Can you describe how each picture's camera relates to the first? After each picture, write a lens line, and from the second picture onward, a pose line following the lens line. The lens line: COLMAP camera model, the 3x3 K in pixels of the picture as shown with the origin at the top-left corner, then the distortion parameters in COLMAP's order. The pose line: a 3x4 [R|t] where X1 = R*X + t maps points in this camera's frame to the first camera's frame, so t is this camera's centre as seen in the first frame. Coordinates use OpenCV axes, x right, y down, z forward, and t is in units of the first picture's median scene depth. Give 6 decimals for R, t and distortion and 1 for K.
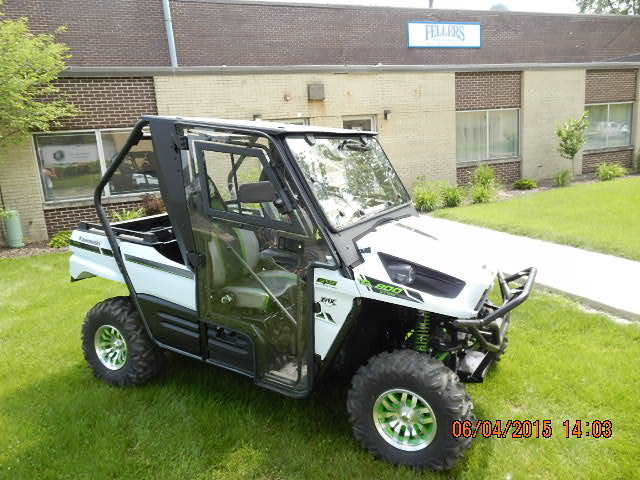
lens RADIAL K [[474.6, 0, 320.0], [0, 474.6, 240.0], [0, 0, 1]] dist [0.036397, 0.001543]
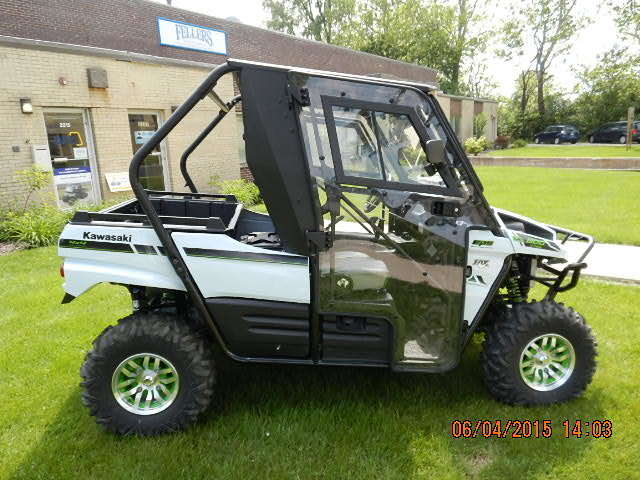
lens RADIAL K [[477.4, 0, 314.6], [0, 477.4, 237.0], [0, 0, 1]] dist [0.015304, 0.001480]
pose [[0.837191, -0.083409, 0.540513, -0.631507], [0.096093, 0.995361, 0.004762, 0.028967], [-0.538403, 0.047952, 0.841322, 0.271529]]
